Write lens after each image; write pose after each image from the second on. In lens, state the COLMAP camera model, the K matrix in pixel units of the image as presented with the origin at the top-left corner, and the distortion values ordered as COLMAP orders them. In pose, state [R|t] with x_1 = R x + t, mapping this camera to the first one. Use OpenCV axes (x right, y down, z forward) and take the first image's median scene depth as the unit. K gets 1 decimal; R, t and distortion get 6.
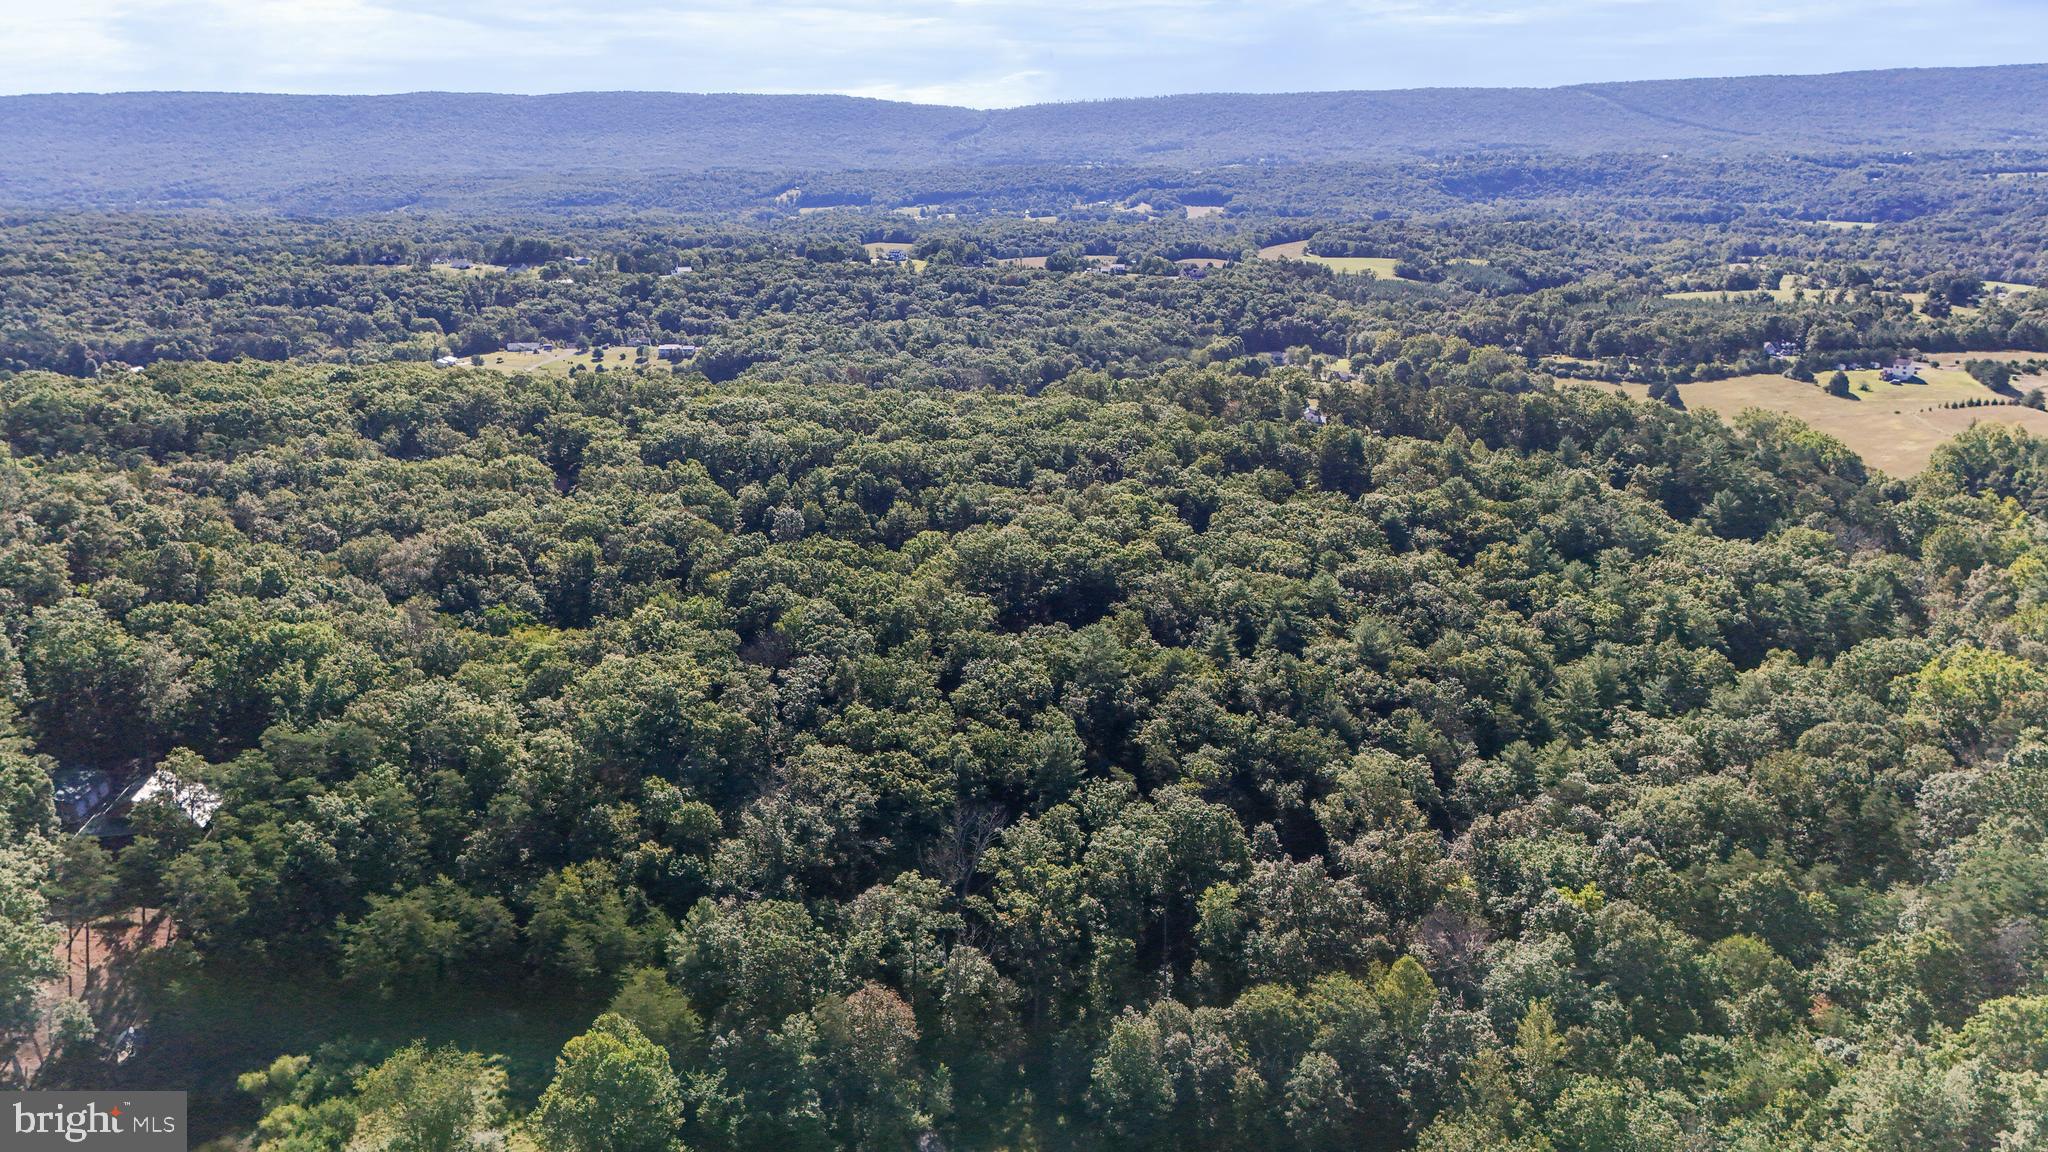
lens RADIAL K [[1502.0, 0, 1038.5], [0, 1502.0, 590.1], [0, 0, 1]] dist [0.071381, -0.066279]
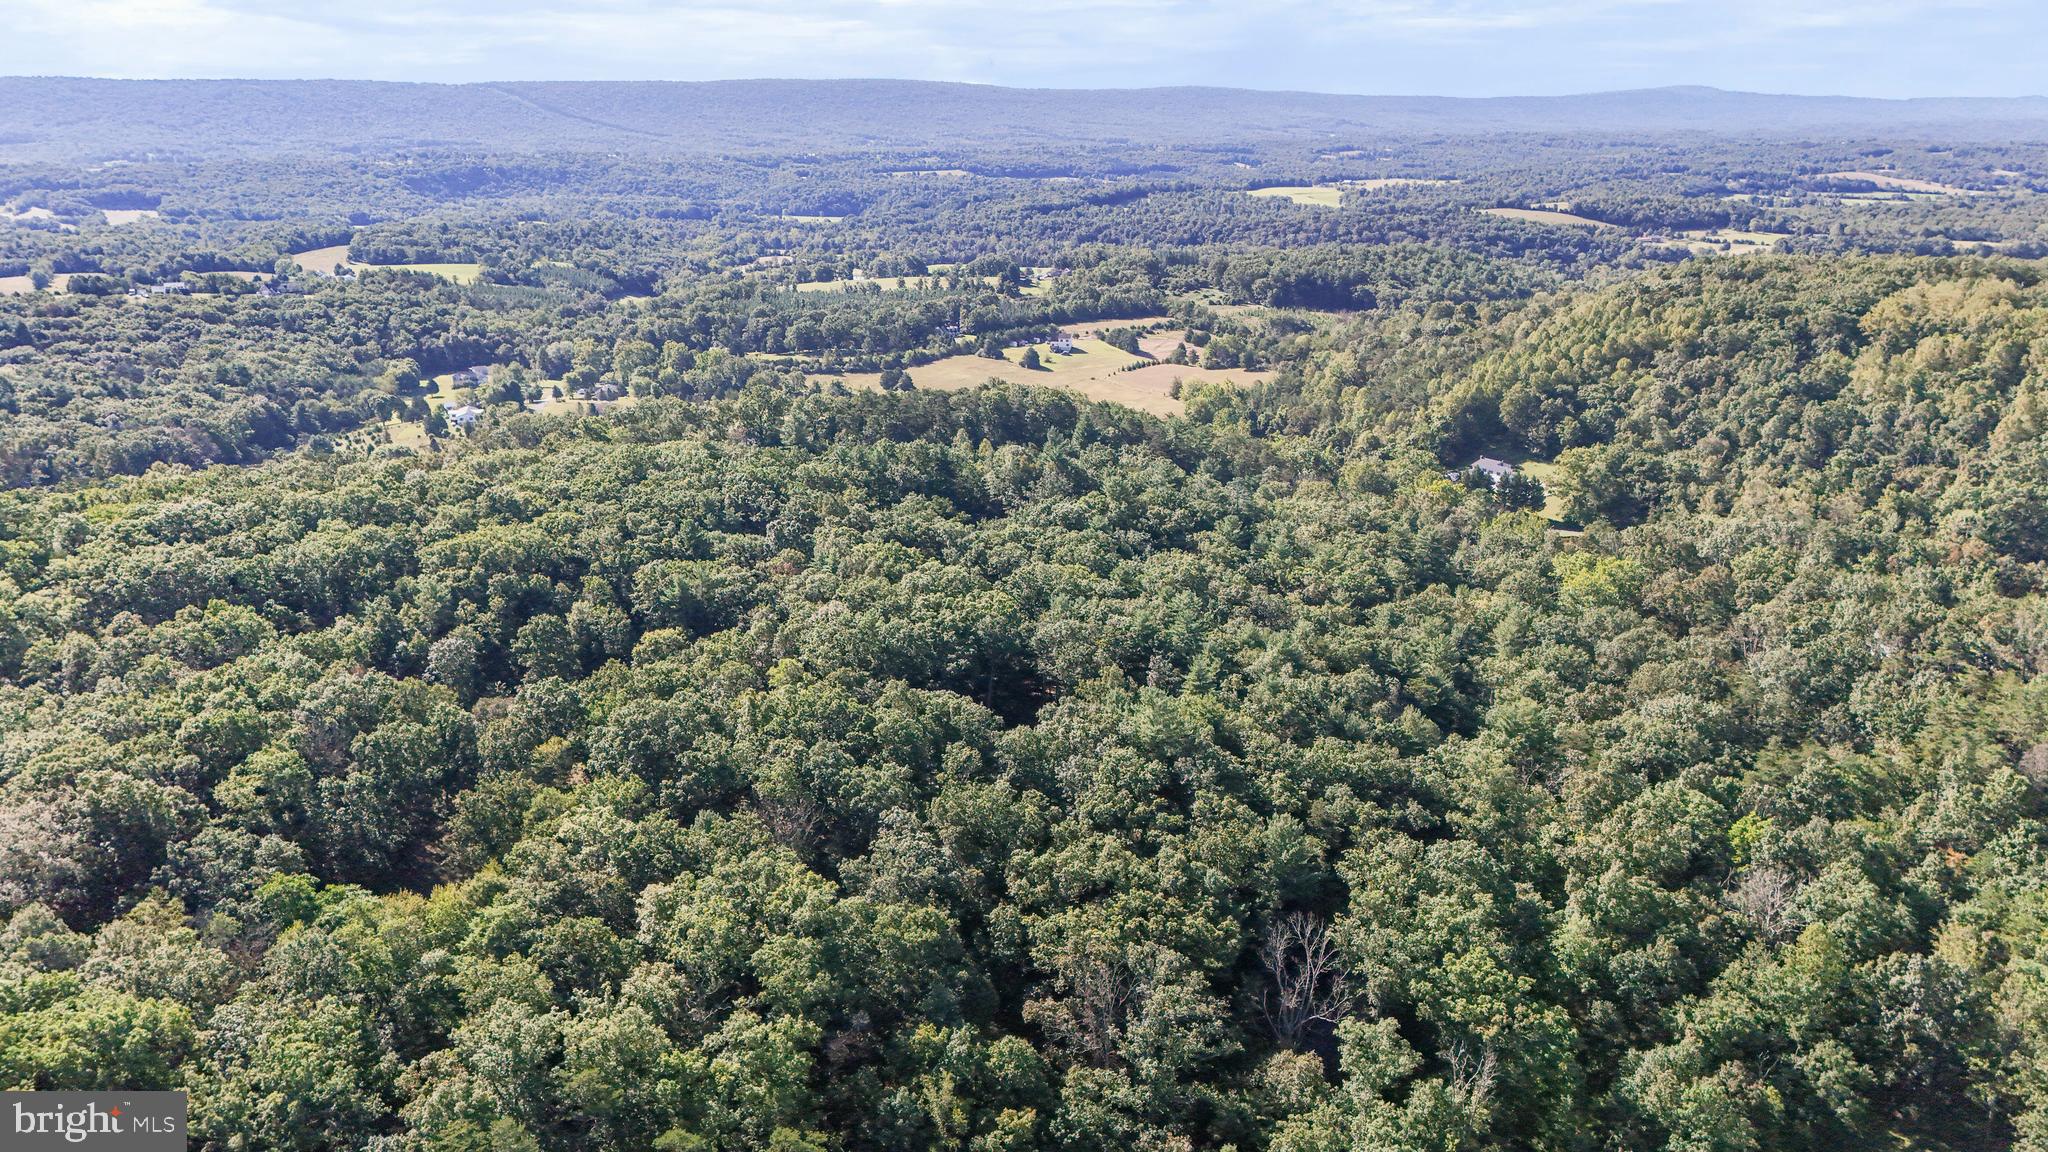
lens RADIAL K [[1502.0, 0, 1023.9], [0, 1502.0, 584.2], [0, 0, 1]] dist [0.071381, -0.066279]
pose [[0.775754, -0.176819, 0.605756, -0.159526], [0.178155, 0.982258, 0.058568, -0.029884], [-0.605364, 0.062484, 0.793492, 0.099047]]
